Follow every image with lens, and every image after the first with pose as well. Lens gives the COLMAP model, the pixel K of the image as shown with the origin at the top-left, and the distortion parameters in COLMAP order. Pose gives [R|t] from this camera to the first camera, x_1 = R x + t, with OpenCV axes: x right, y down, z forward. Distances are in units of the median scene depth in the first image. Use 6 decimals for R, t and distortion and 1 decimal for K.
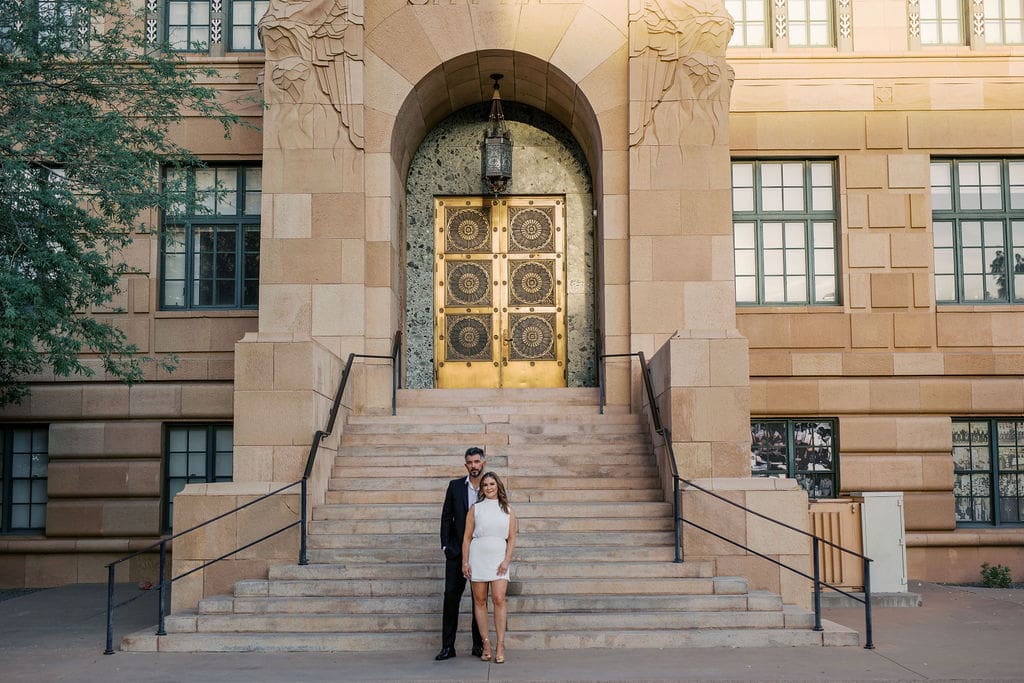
lens RADIAL K [[1450.2, 0, 528.7], [0, 1450.2, 313.7], [0, 0, 1]] dist [0.019244, 0.026848]
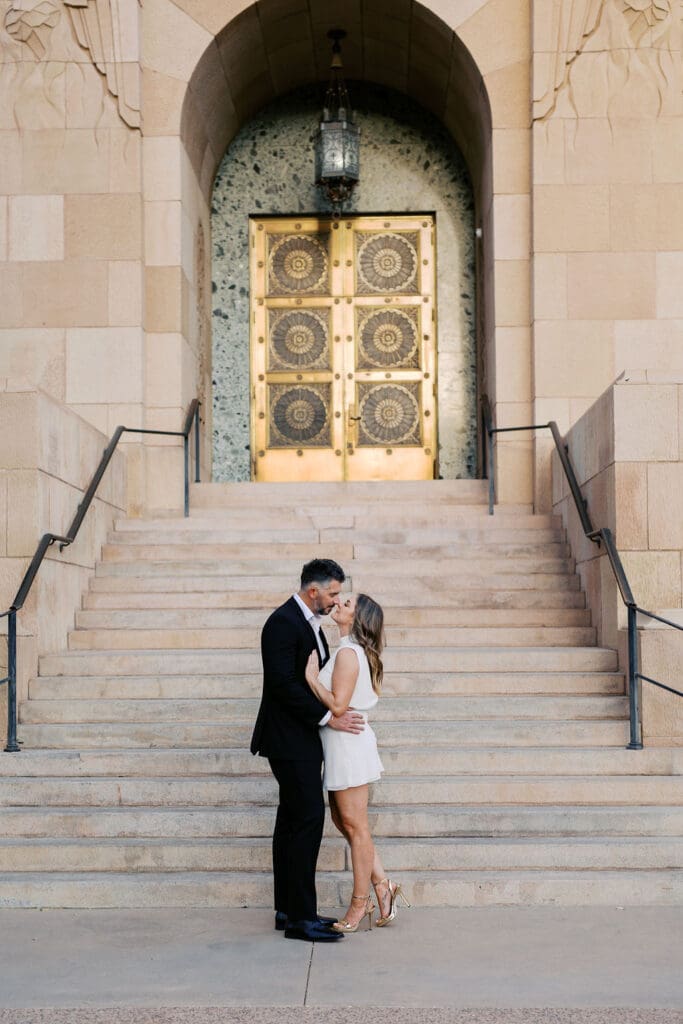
lens RADIAL K [[1598.8, 0, 337.9], [0, 1598.8, 533.4], [0, 0, 1]] dist [0.019802, 0.023533]
pose [[0.999580, -0.002256, -0.028885, -0.000026], [0.004037, 0.998083, 0.061760, 0.029977], [0.028690, -0.061851, 0.997673, 0.246893]]
